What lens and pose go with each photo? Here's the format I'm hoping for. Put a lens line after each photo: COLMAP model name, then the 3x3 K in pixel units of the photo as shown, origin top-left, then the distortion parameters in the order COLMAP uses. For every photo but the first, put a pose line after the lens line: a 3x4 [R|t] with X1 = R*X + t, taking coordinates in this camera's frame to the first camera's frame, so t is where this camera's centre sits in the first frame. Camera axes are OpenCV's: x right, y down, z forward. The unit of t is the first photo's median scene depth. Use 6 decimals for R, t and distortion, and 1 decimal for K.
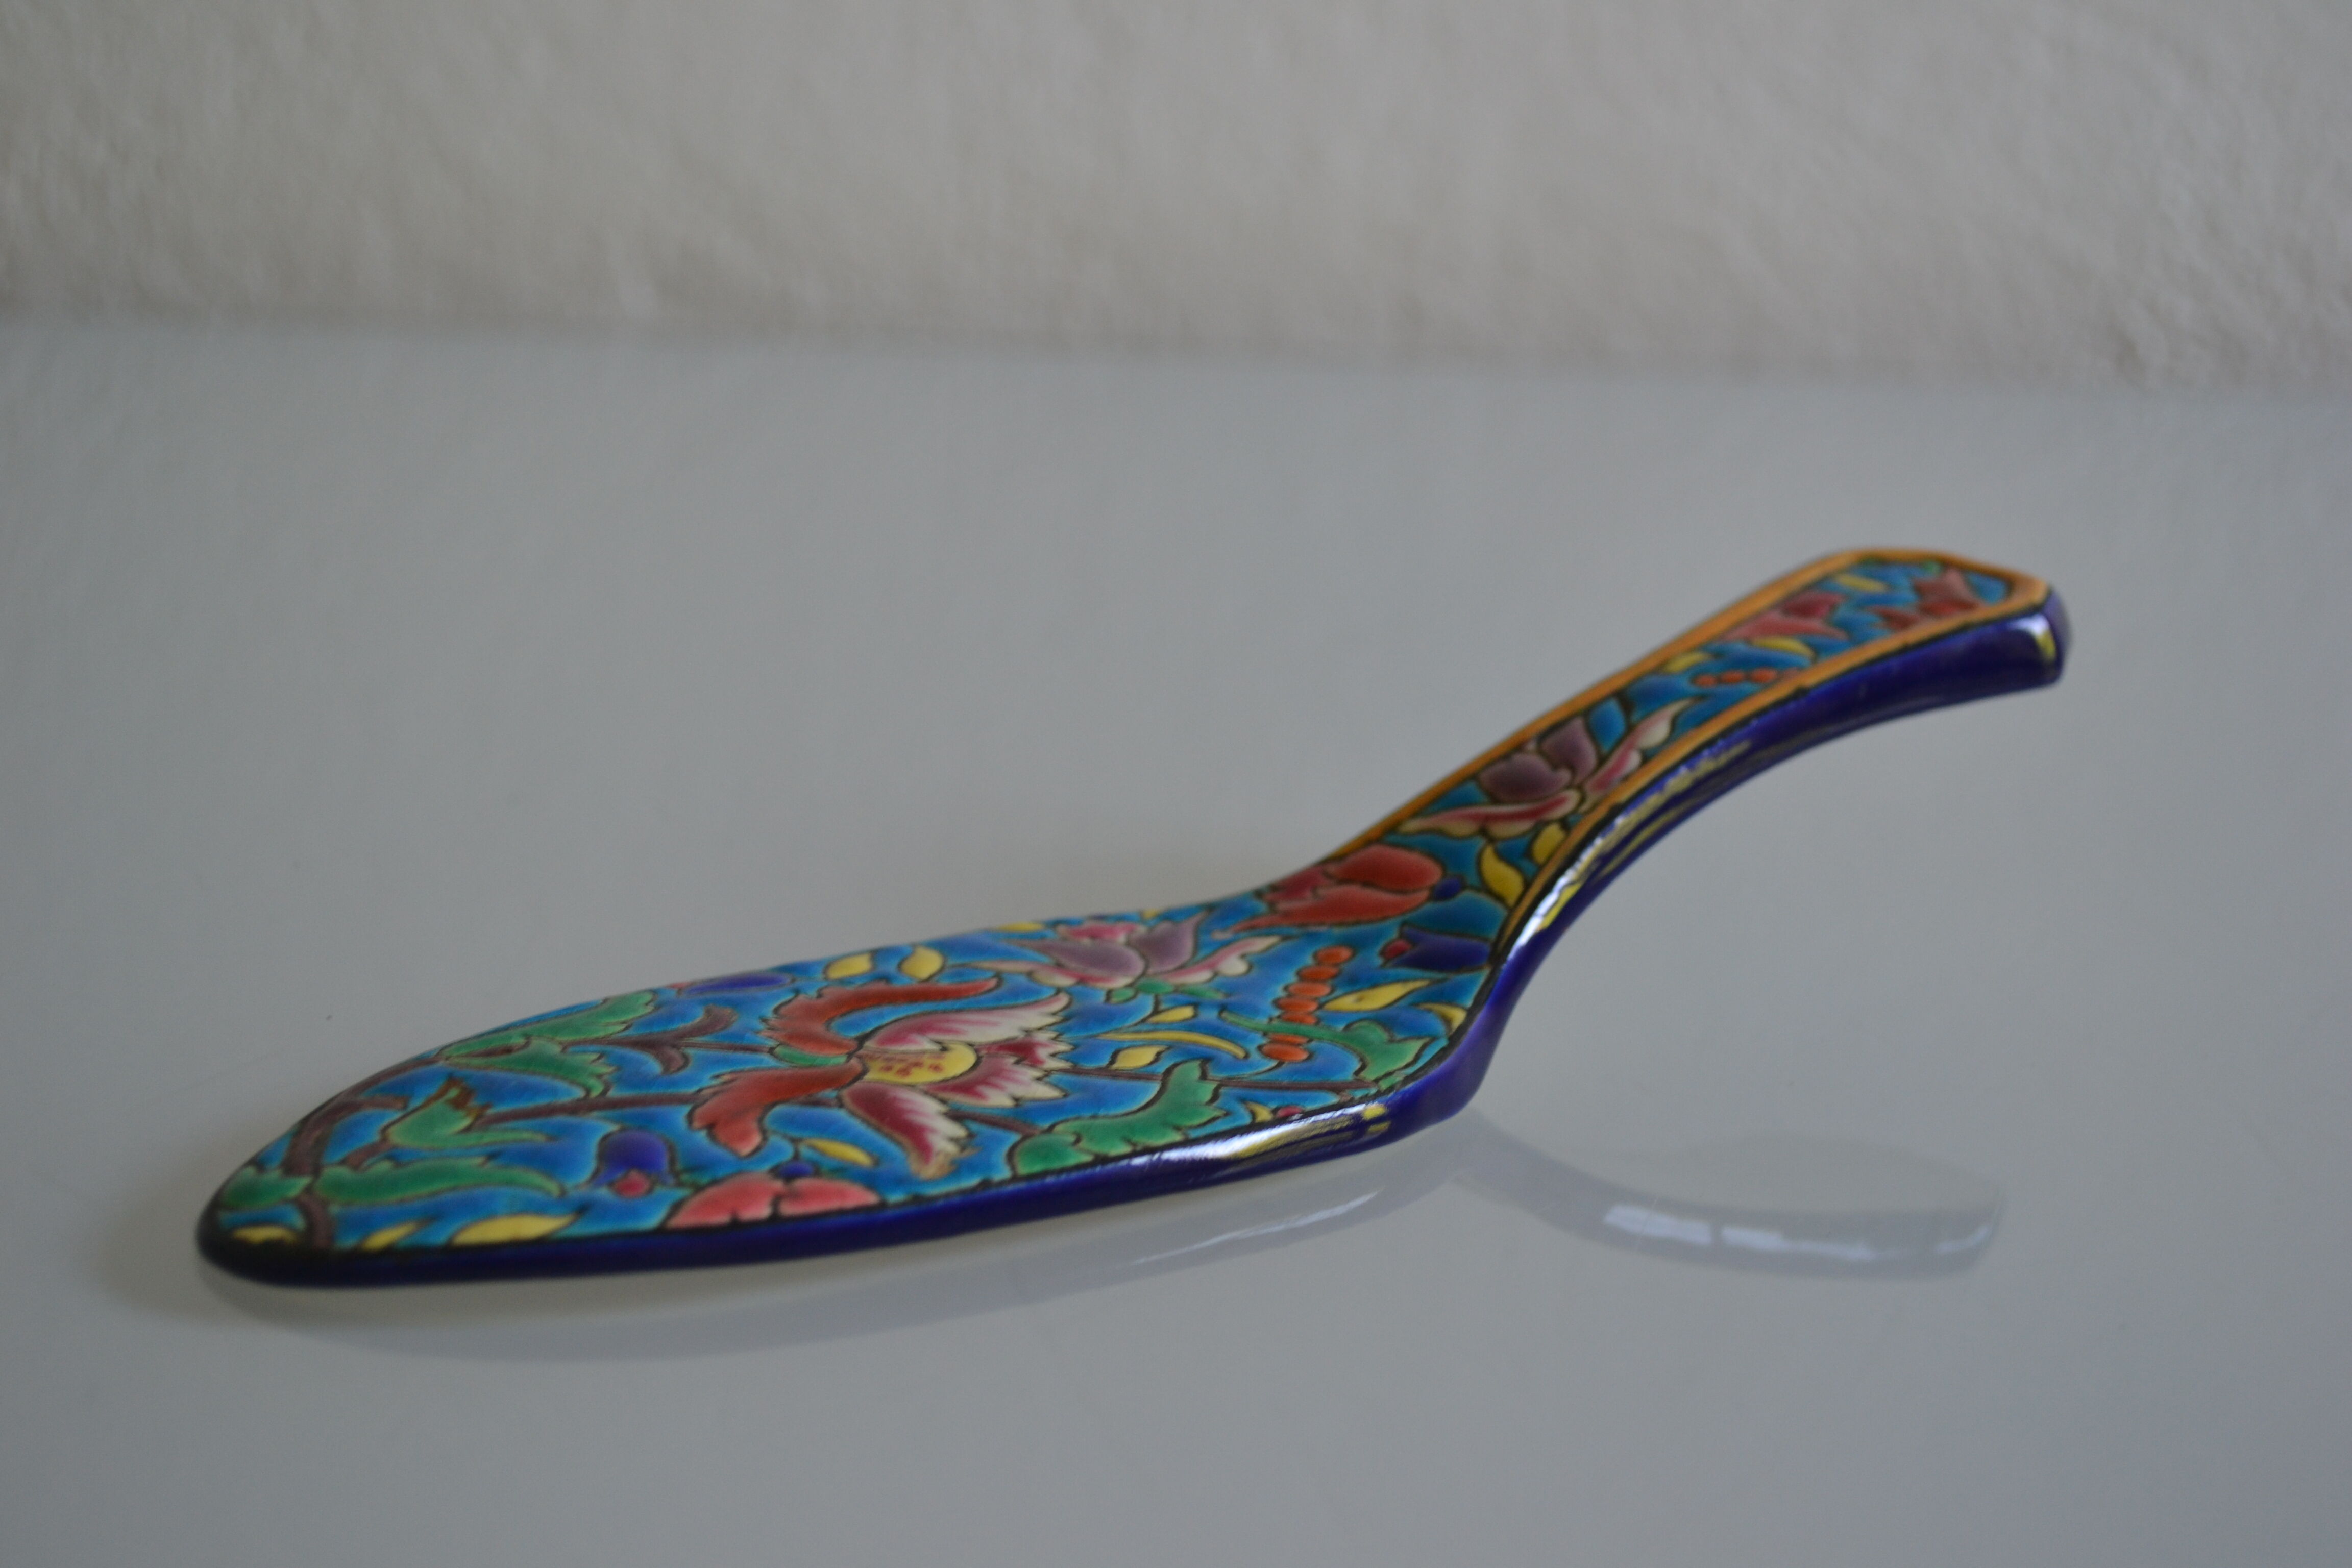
lens RADIAL K [[3922.4, 0, 1176.0], [0, 3922.4, 784.0], [0, 0, 1]] dist [-0.031918, 0.043638]
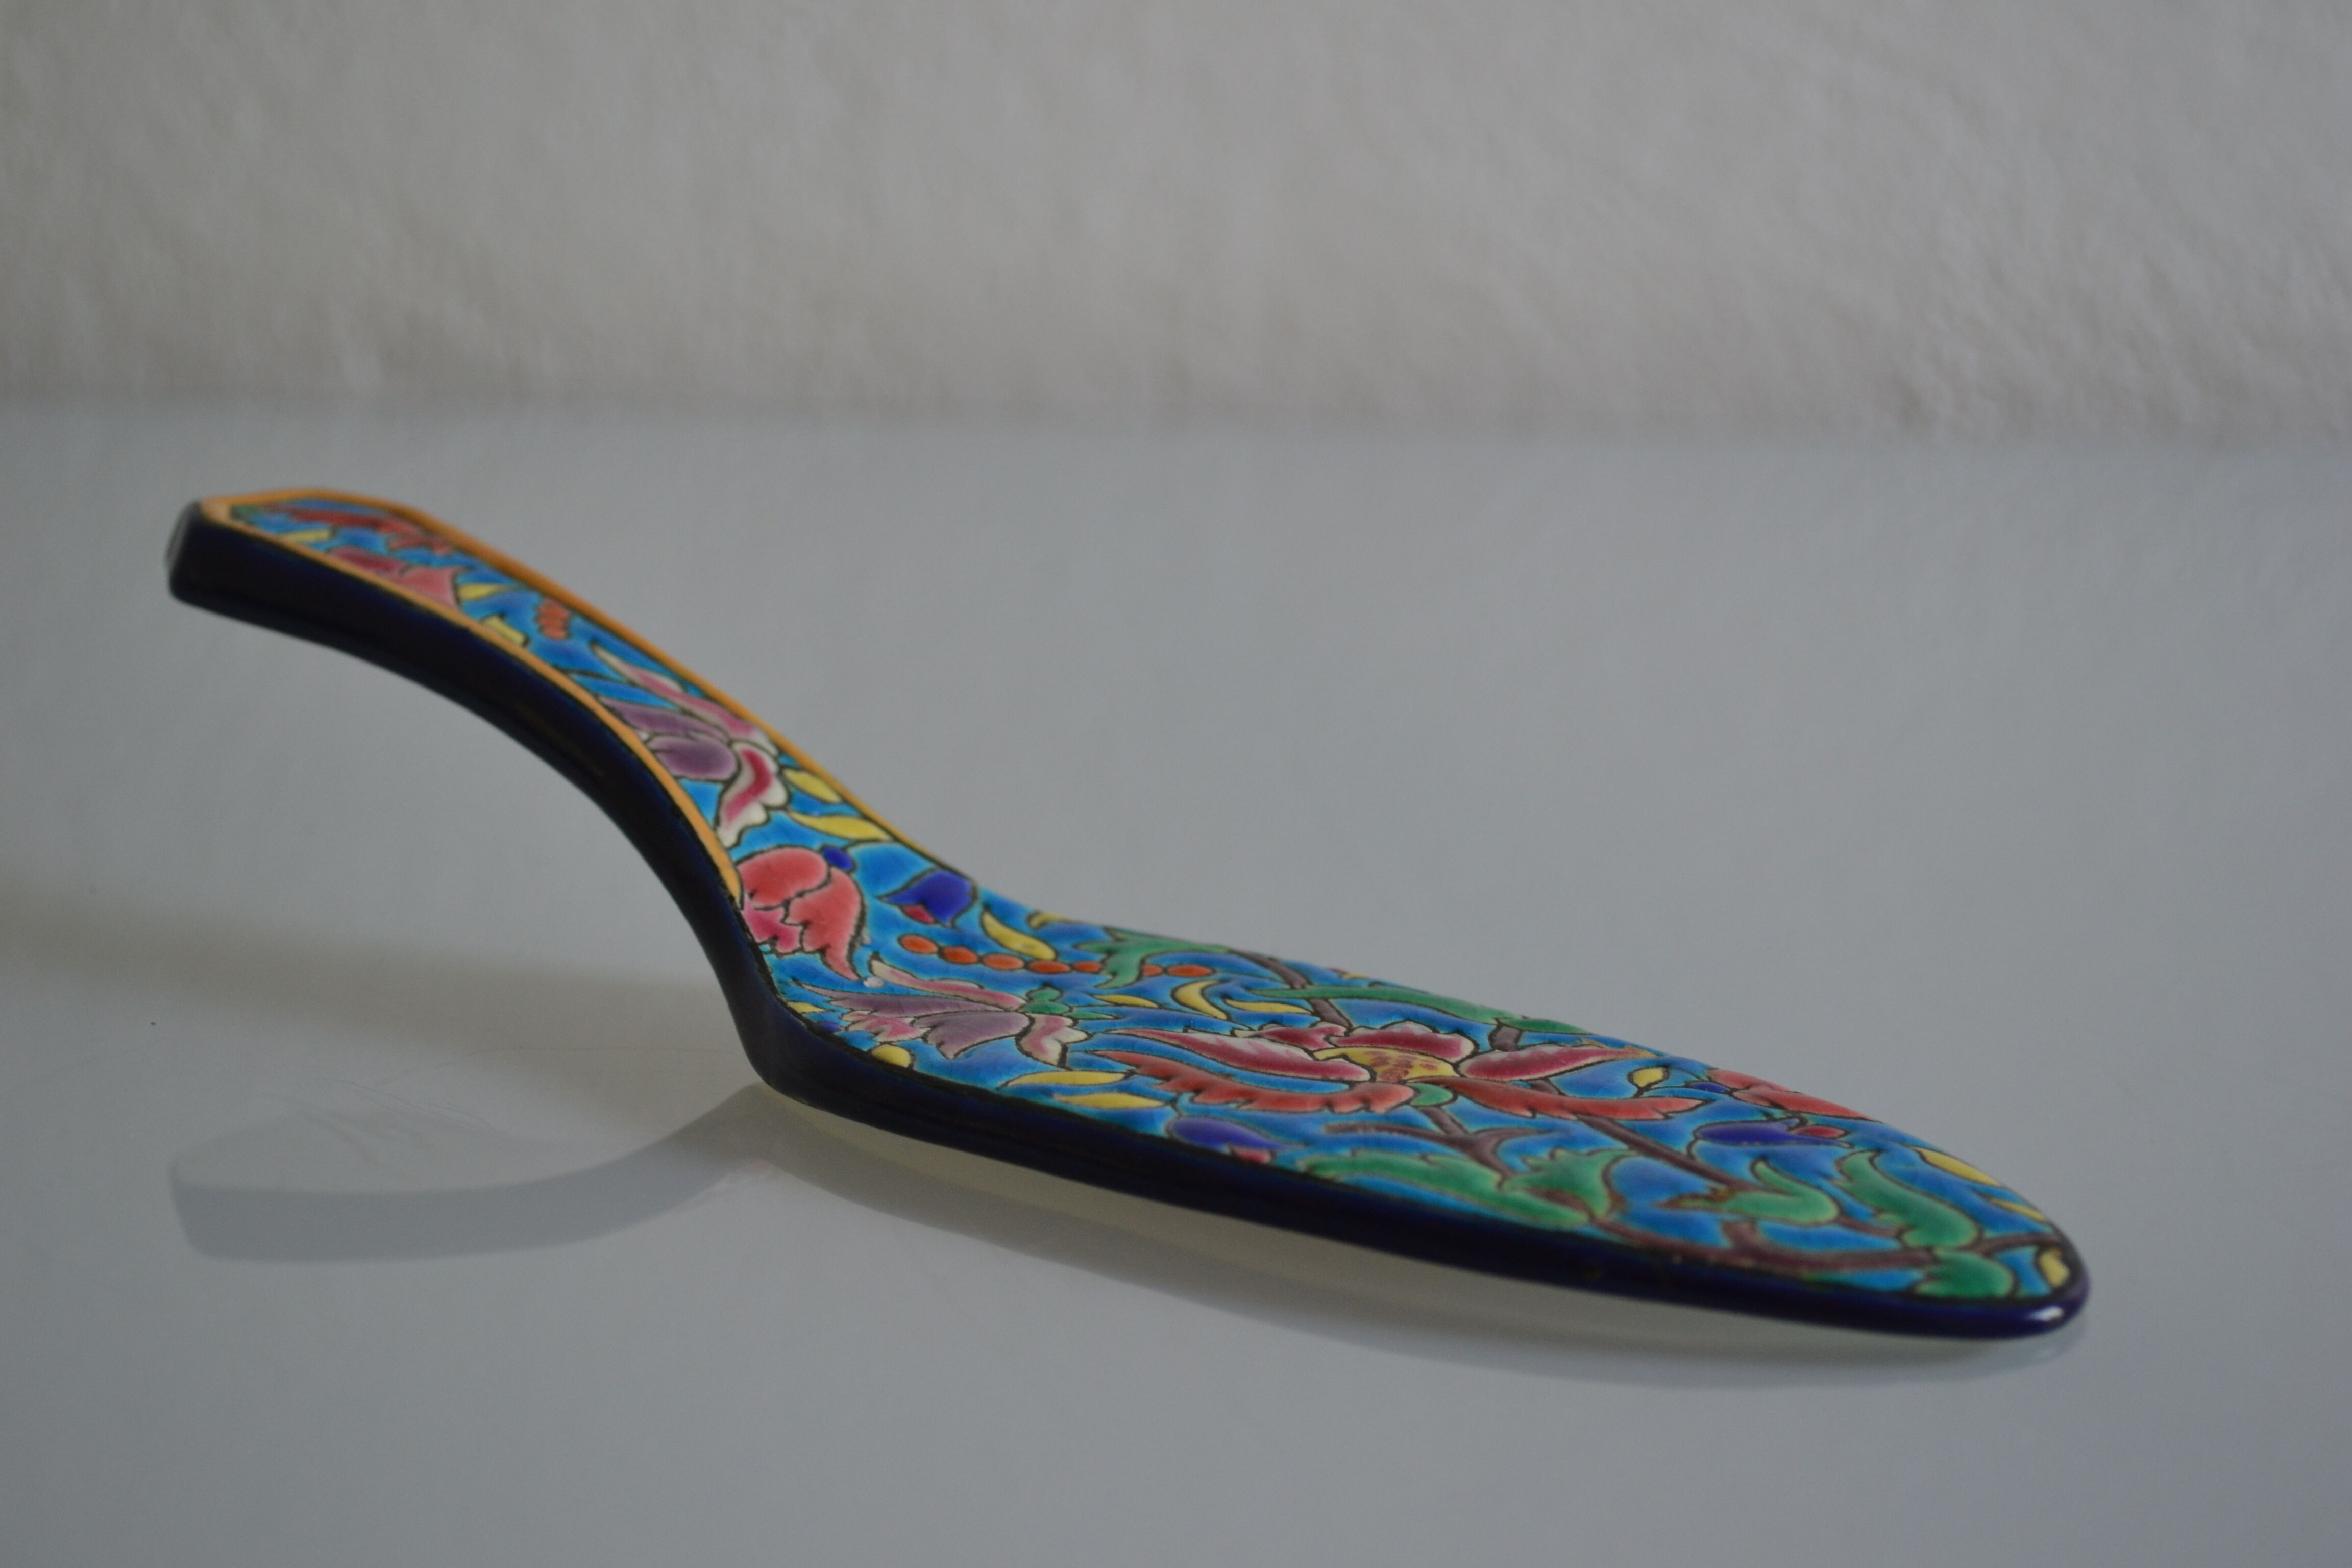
lens RADIAL K [[4176.5, 0, 1176.0], [0, 4176.5, 784.0], [0, 0, 1]] dist [0.008430, 0.126875]
pose [[-0.262098, -0.268372, 0.926974, -0.926645], [0.187907, 0.927977, 0.321792, -0.314294], [-0.946570, 0.258526, -0.192792, 1.142340]]
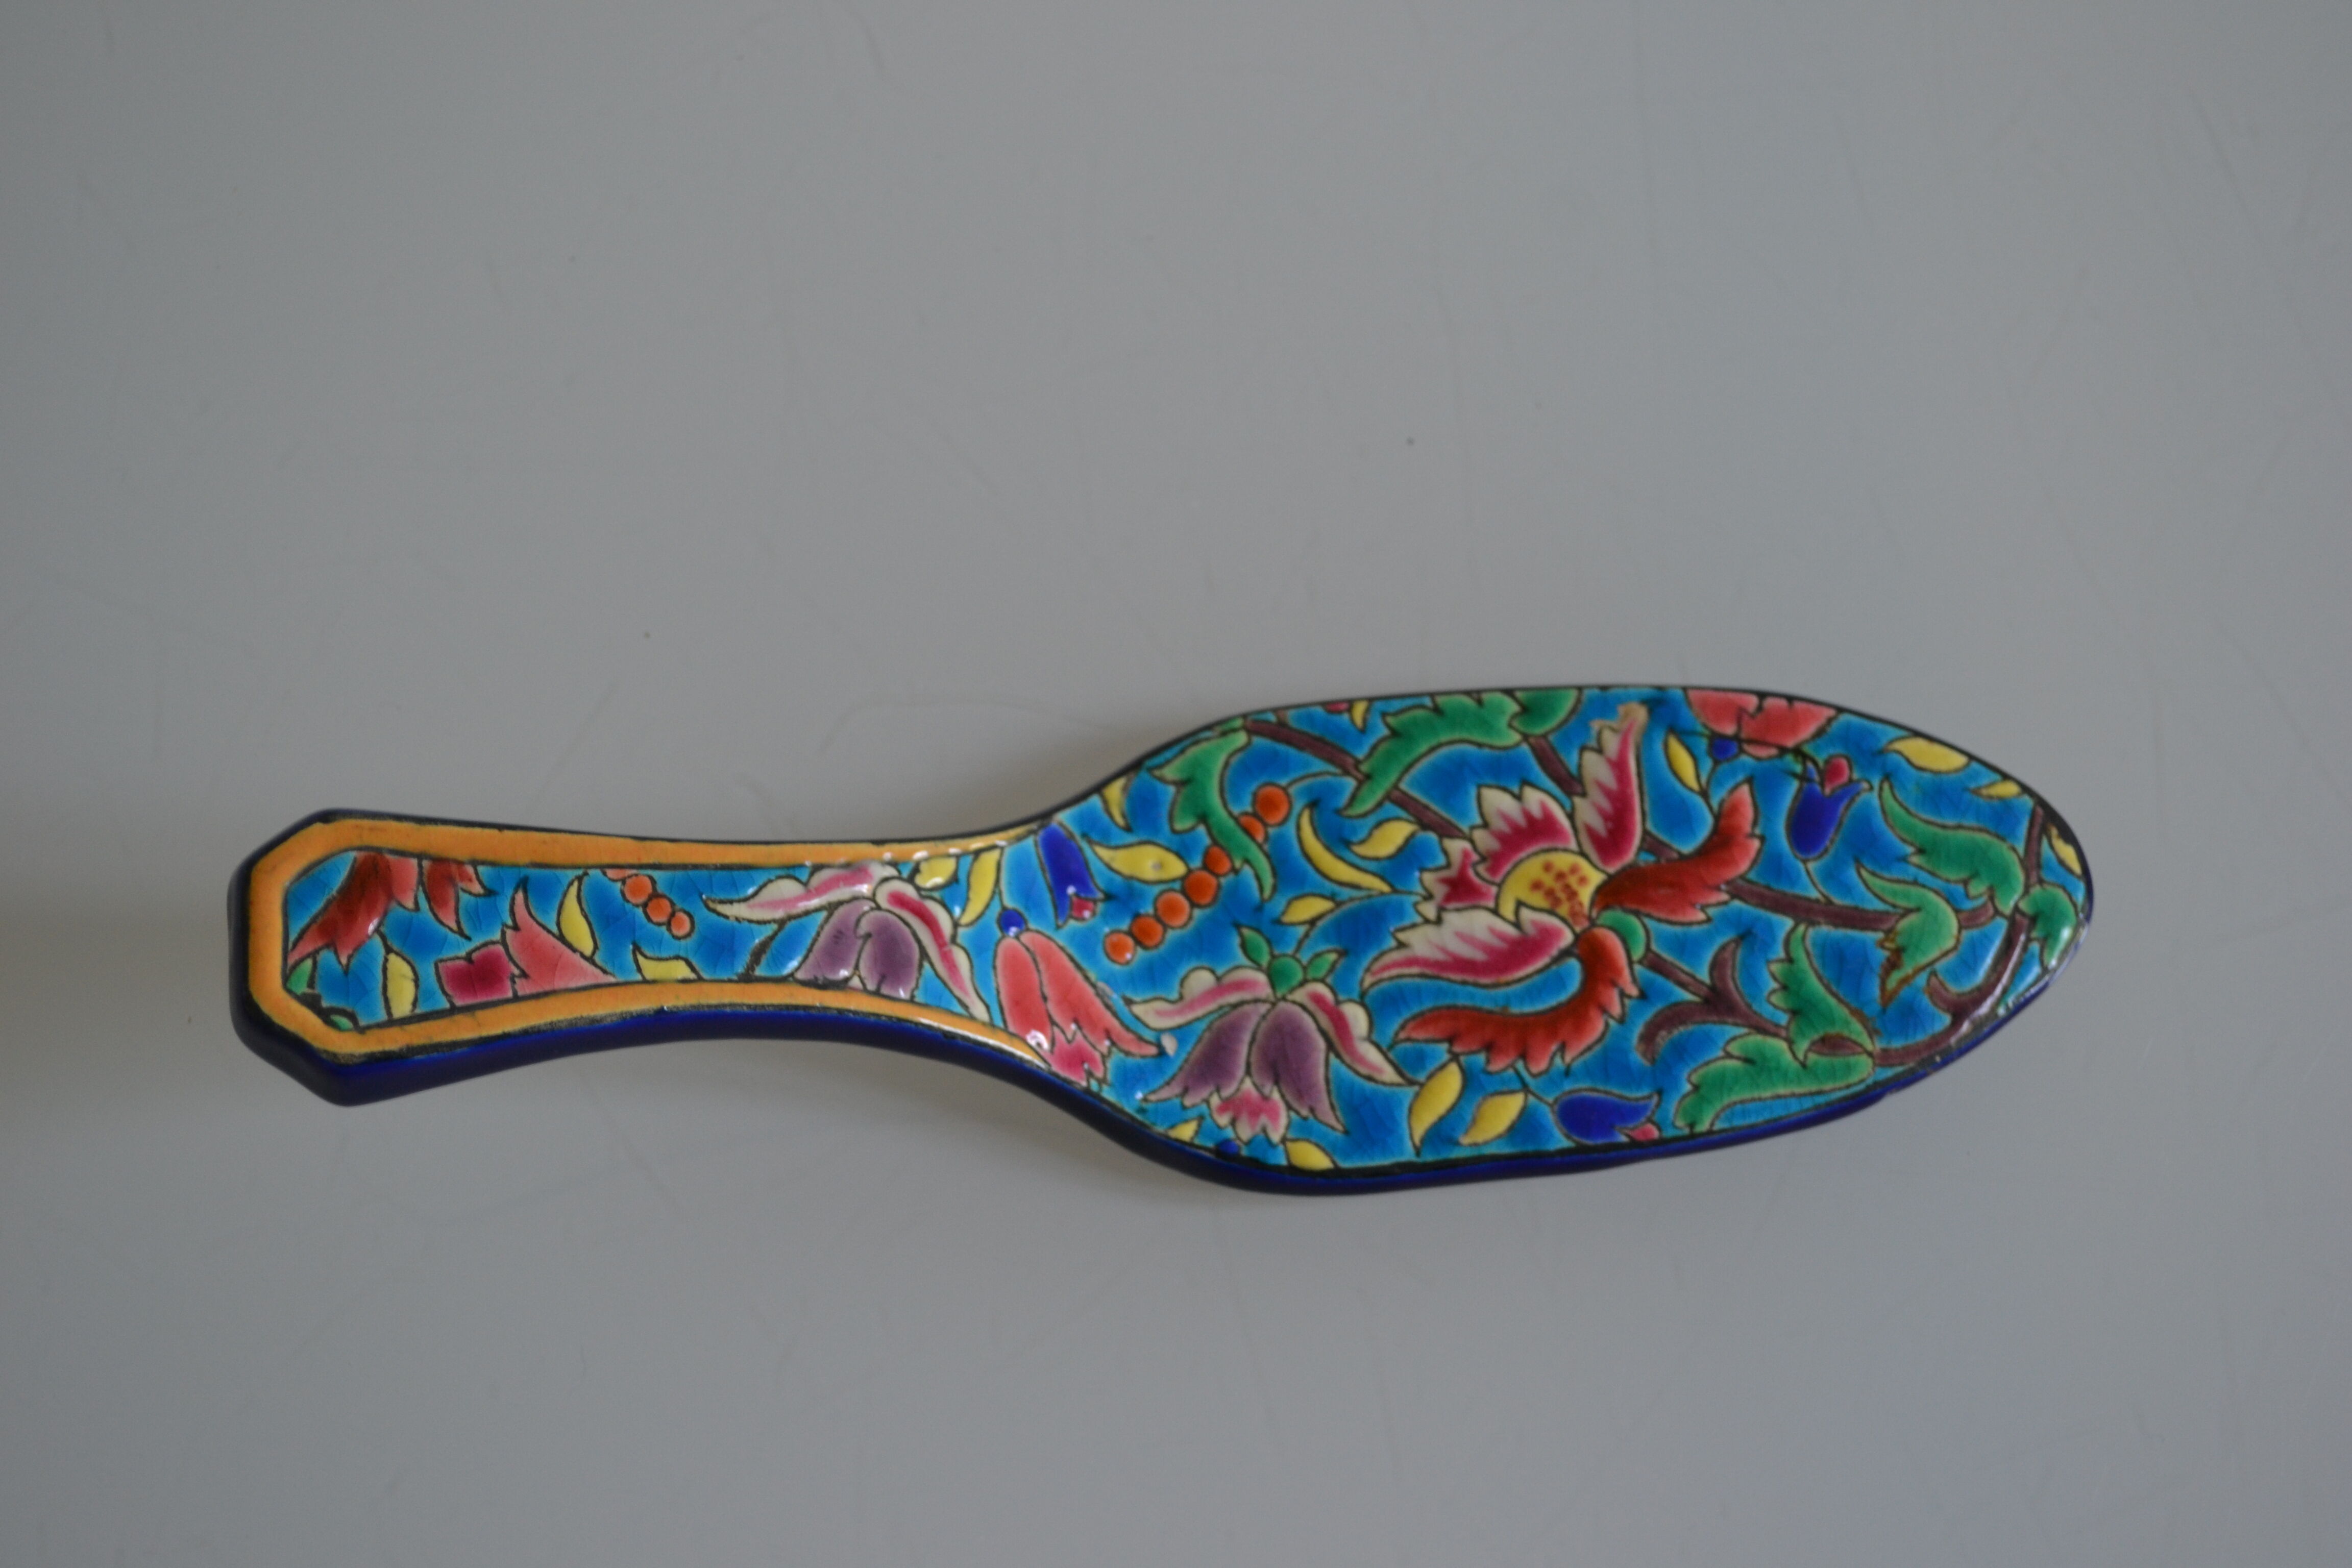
lens RADIAL K [[3494.5, 0, 1176.0], [0, 3494.5, 784.0], [0, 0, 1]] dist [-0.013656, -0.021663]
pose [[-0.840997, -0.535130, 0.079749, -0.032018], [0.044208, 0.078941, 0.995899, -1.019454], [-0.539231, 0.841073, -0.042732, 1.007569]]
